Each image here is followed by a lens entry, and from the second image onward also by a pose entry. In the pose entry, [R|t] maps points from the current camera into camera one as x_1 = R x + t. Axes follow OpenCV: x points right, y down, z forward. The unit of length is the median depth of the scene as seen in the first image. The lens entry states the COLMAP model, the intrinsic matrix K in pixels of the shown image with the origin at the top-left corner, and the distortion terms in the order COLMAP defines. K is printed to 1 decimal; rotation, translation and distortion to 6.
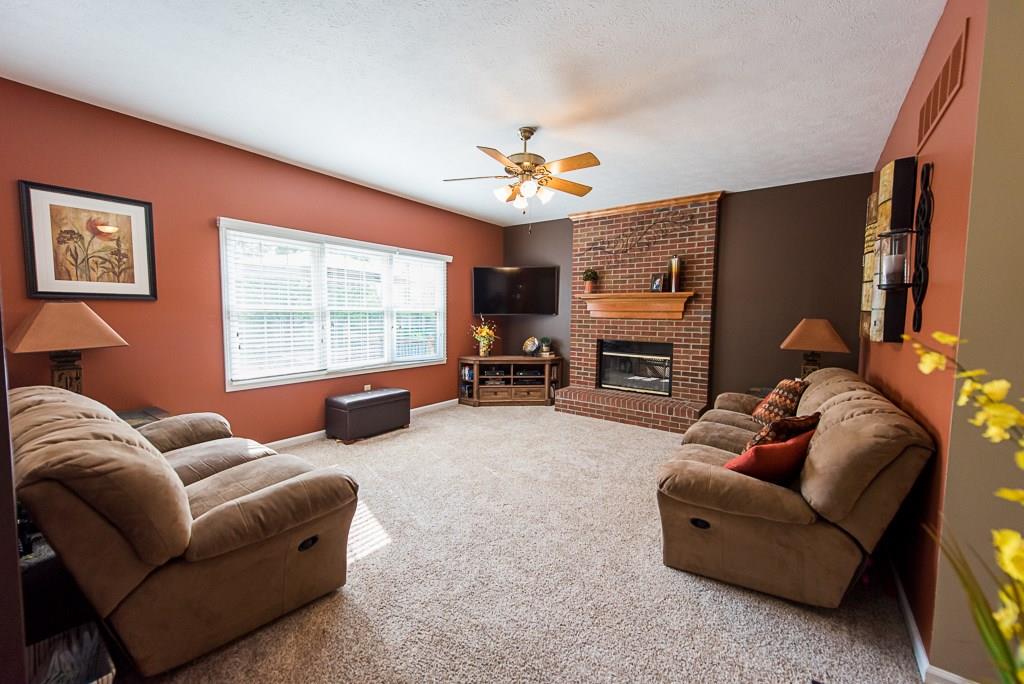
lens RADIAL K [[396.8, 0, 508.1], [0, 396.8, 340.9], [0, 0, 1]] dist [0.008967, -0.002947]
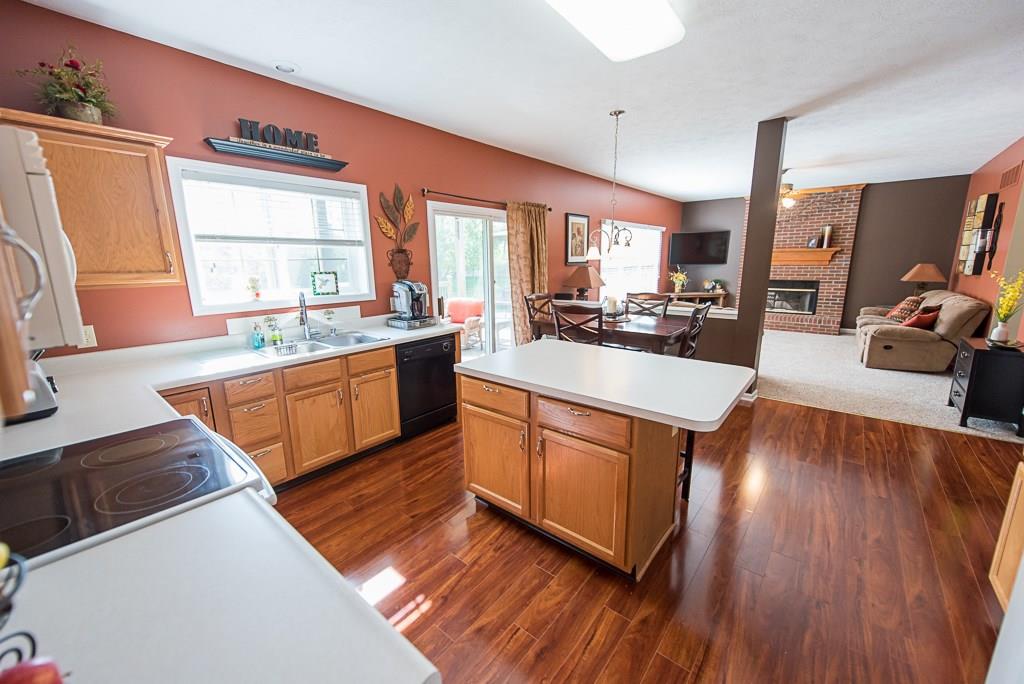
lens RADIAL K [[396.8, 0, 509.2], [0, 396.8, 340.8], [0, 0, 1]] dist [0.008967, -0.002947]
pose [[0.997681, -0.013452, -0.066721, -0.731809], [0.022062, 0.991264, 0.130036, 0.010177], [0.064389, -0.131207, 0.989262, -0.698430]]
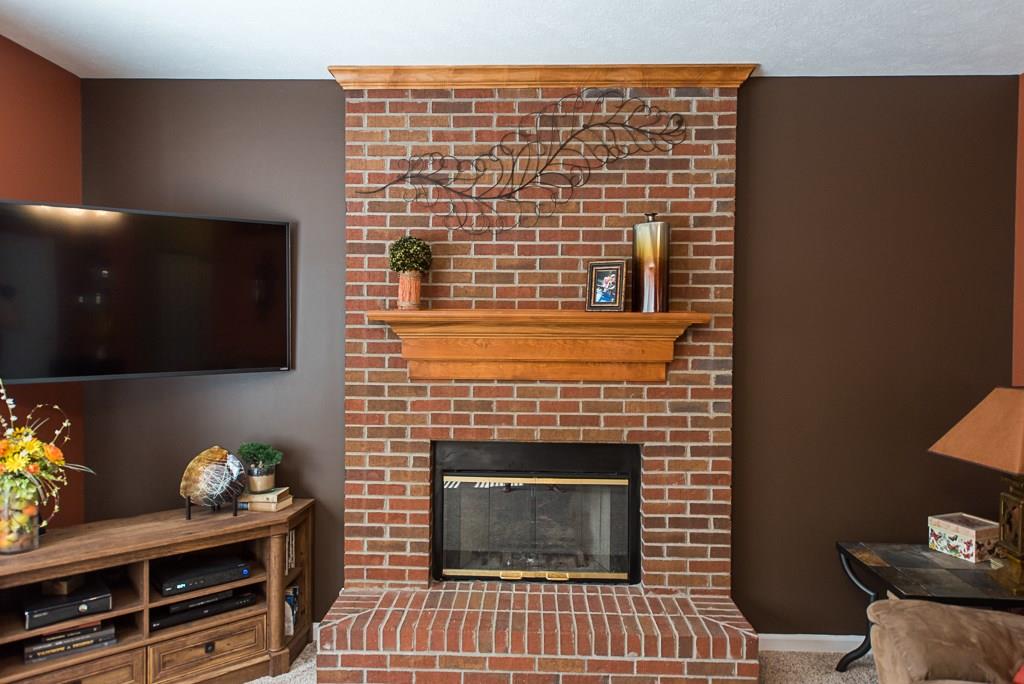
lens RADIAL K [[687.8, 0, 509.9], [0, 687.8, 335.2], [0, 0, 1]] dist [0.028420, -0.007254]
pose [[0.819781, -0.016489, 0.572440, -0.066646], [0.043940, 0.998450, -0.034165, -0.082526], [-0.570989, 0.053160, 0.819235, 0.534060]]
